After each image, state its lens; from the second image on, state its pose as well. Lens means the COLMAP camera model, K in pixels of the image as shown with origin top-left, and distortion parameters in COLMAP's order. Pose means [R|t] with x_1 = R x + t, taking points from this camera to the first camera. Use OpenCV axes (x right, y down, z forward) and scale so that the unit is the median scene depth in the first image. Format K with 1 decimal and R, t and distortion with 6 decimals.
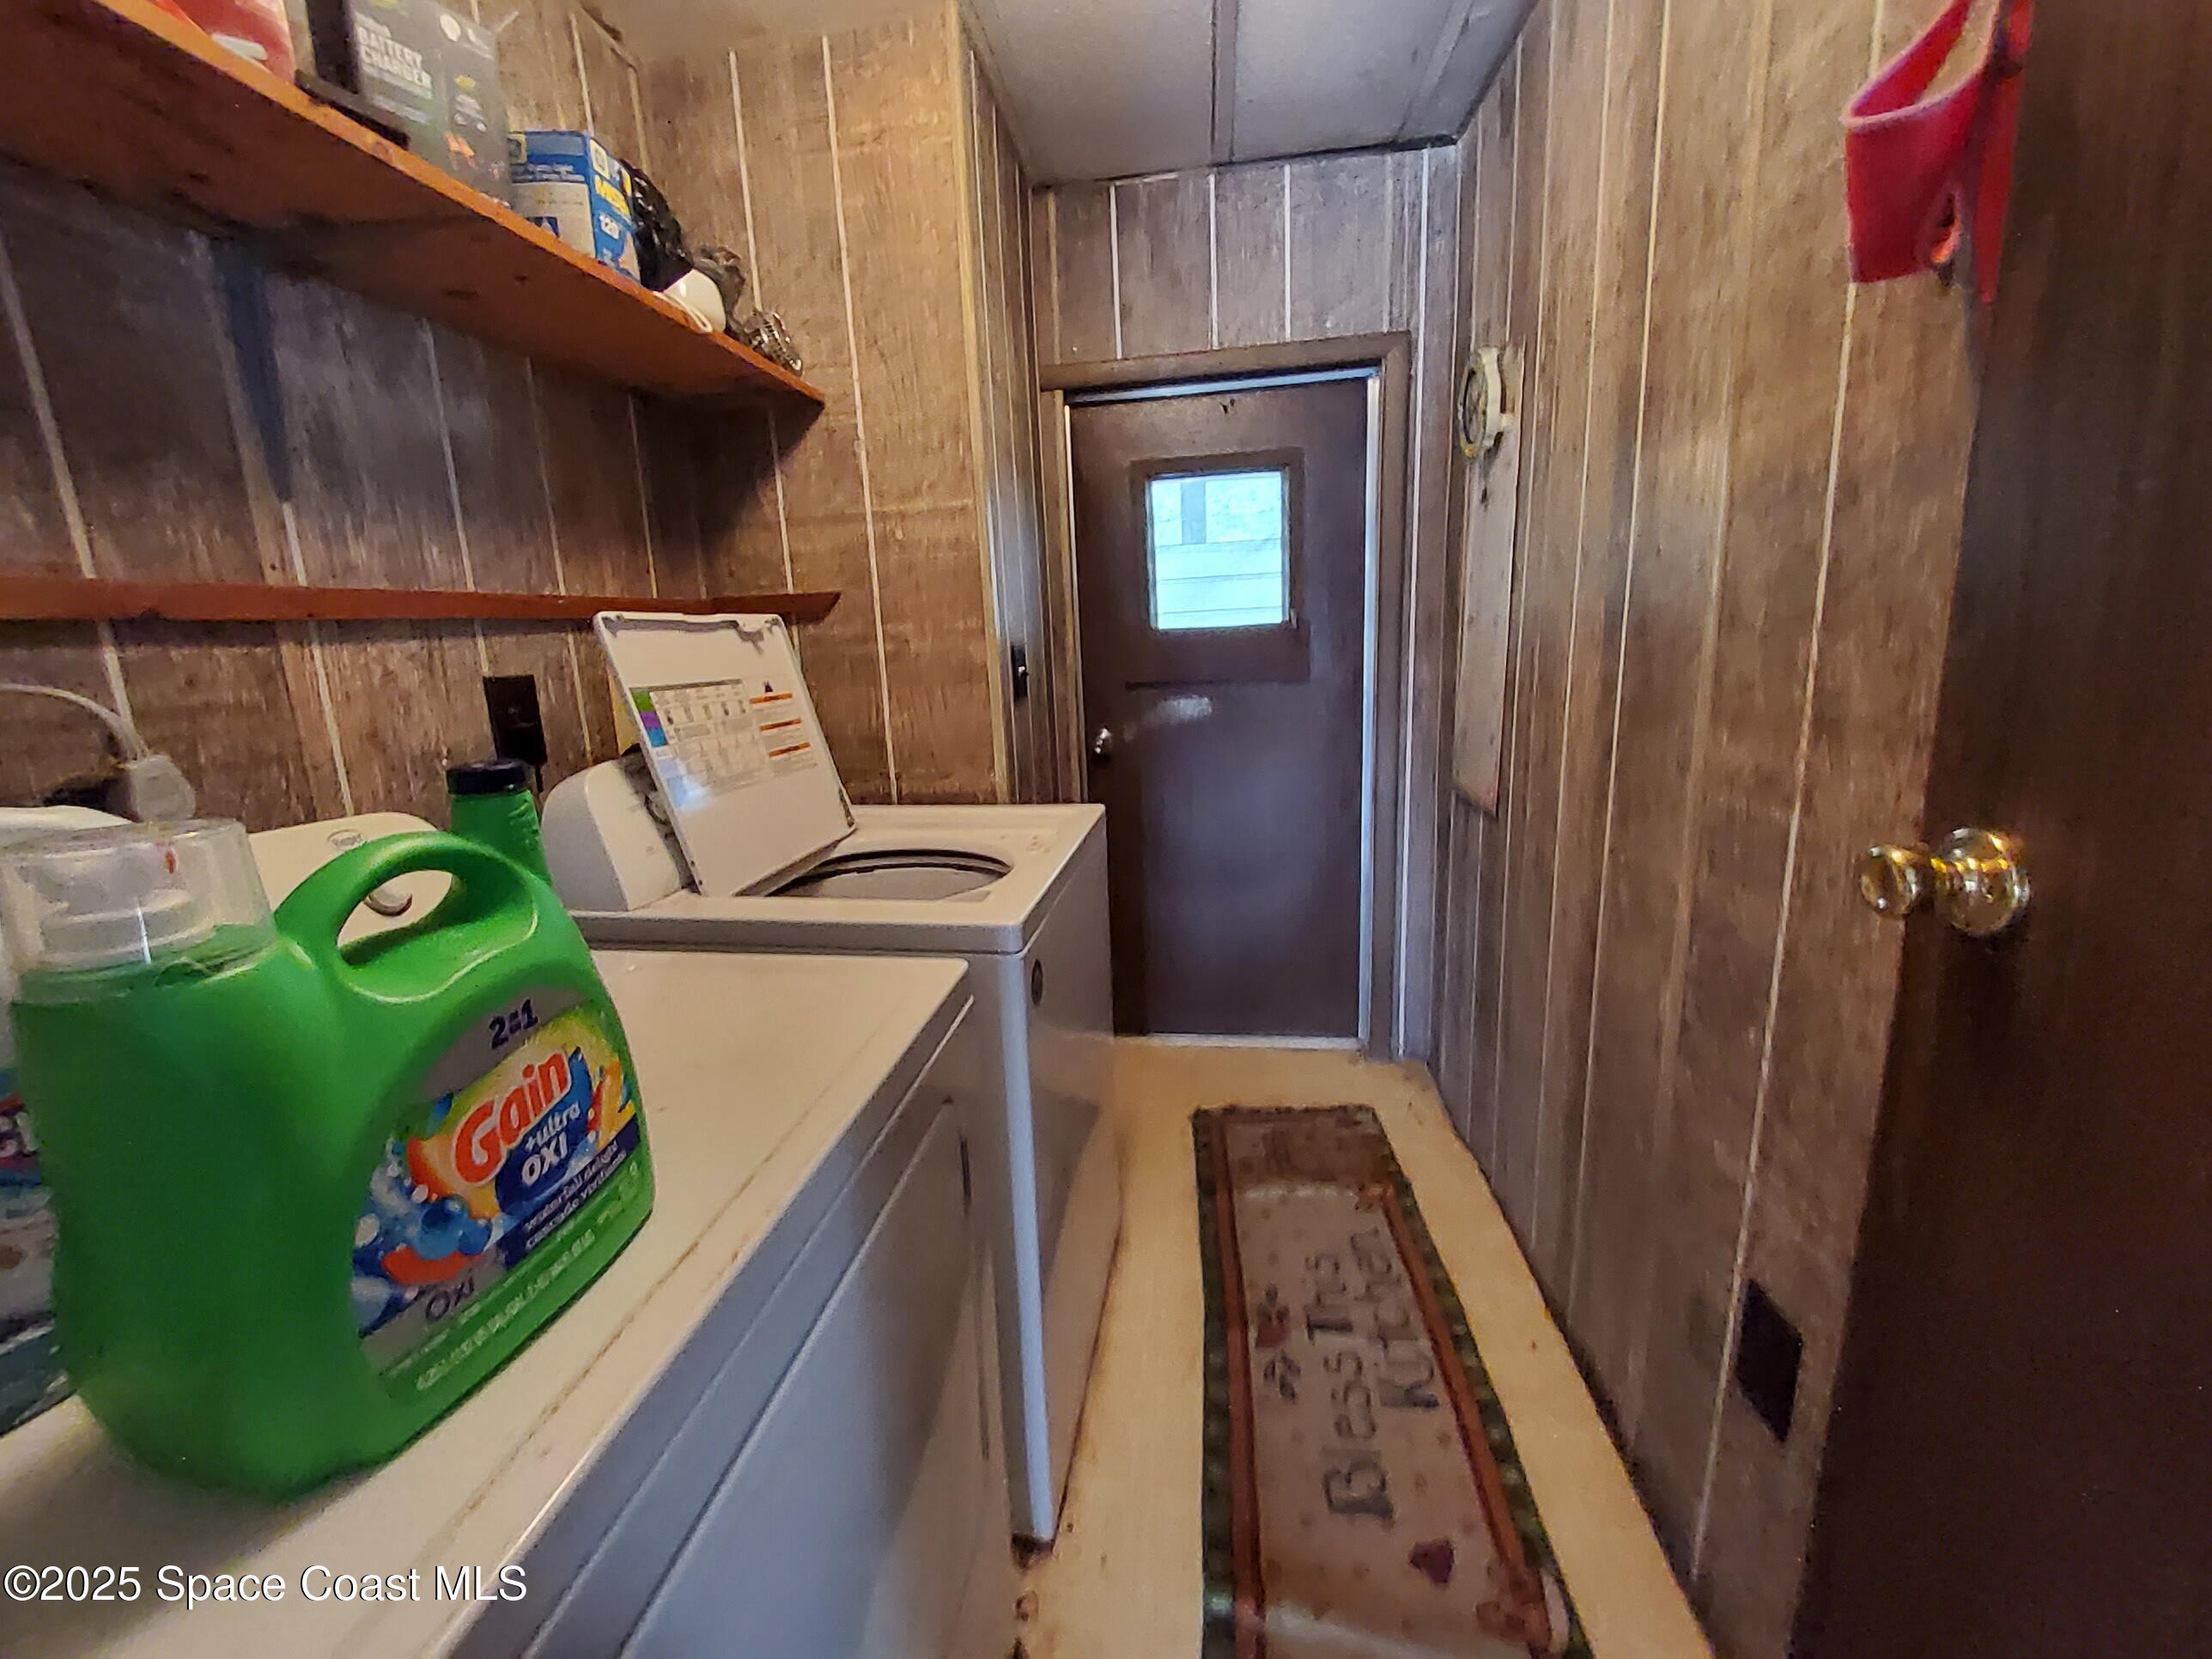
lens RADIAL K [[864.3, 0, 1101.5], [0, 864.3, 826.8], [0, 0, 1]] dist [-0.009142, -0.002172]
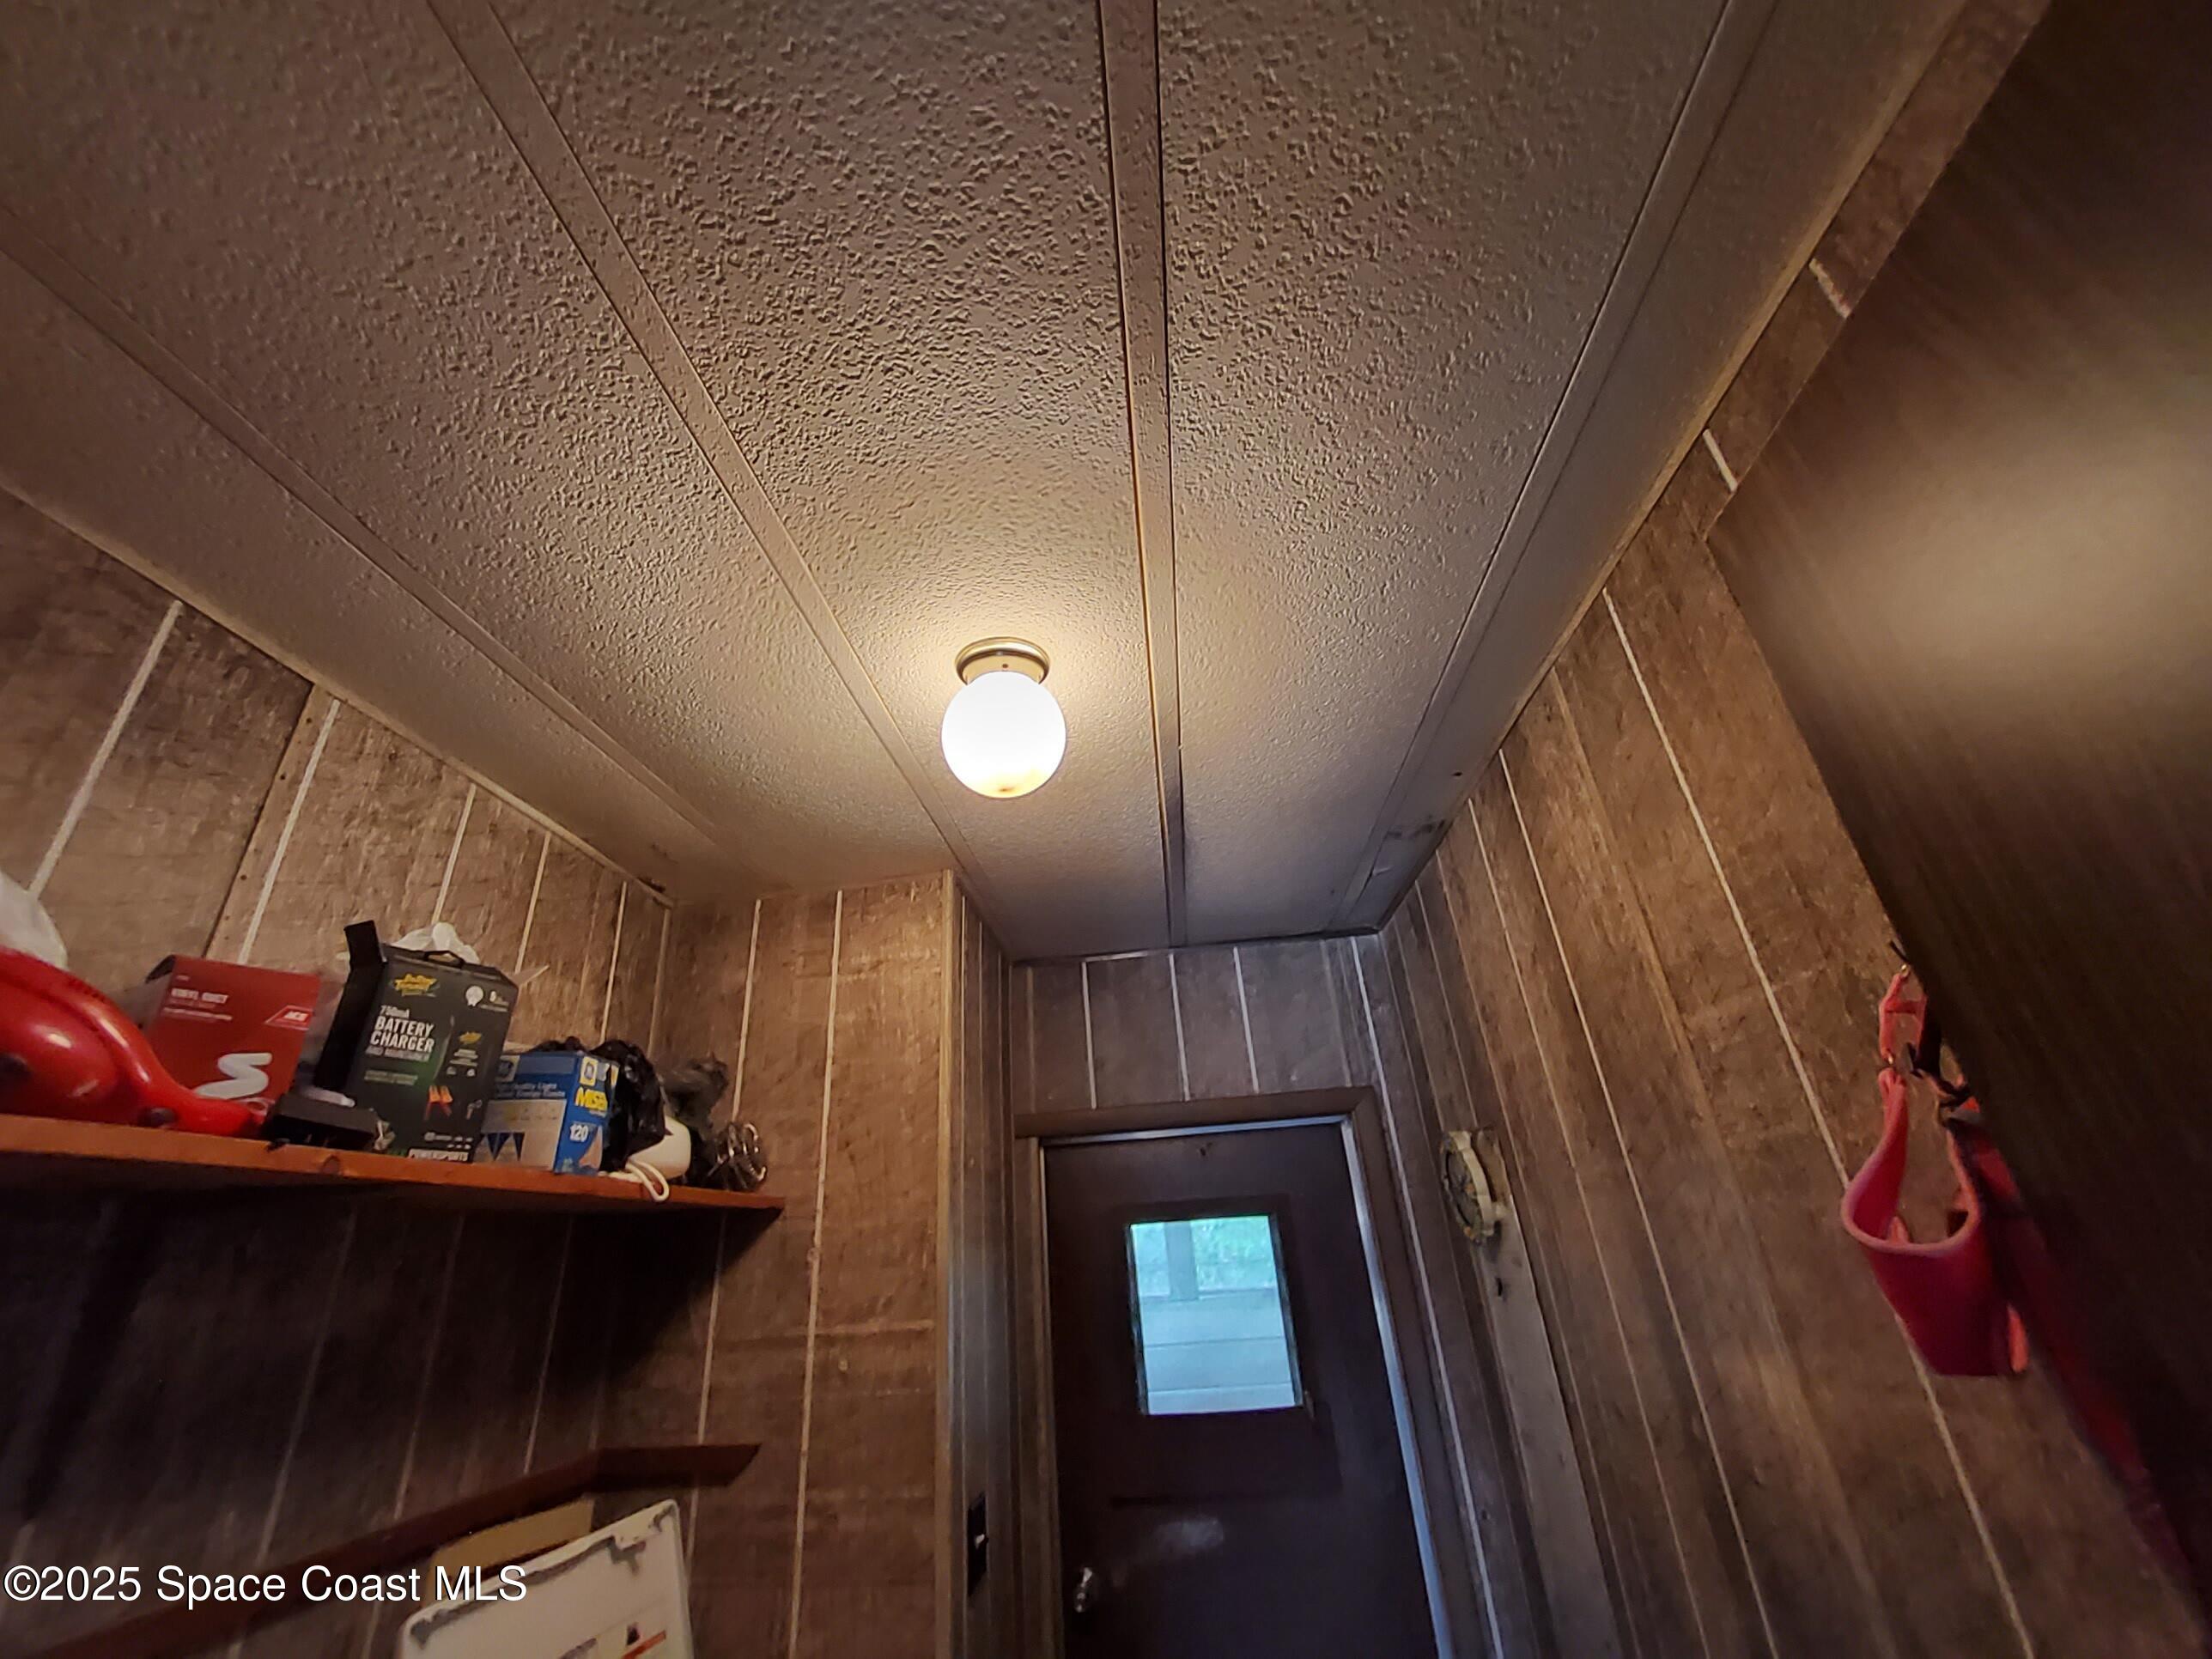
lens RADIAL K [[864.3, 0, 1109.1], [0, 864.3, 818.5], [0, 0, 1]] dist [-0.009142, -0.002172]
pose [[0.998992, -0.014632, 0.042446, 0.000493], [0.037761, 0.785233, -0.618048, -0.230649], [-0.024287, 0.619028, 0.784993, -0.012825]]
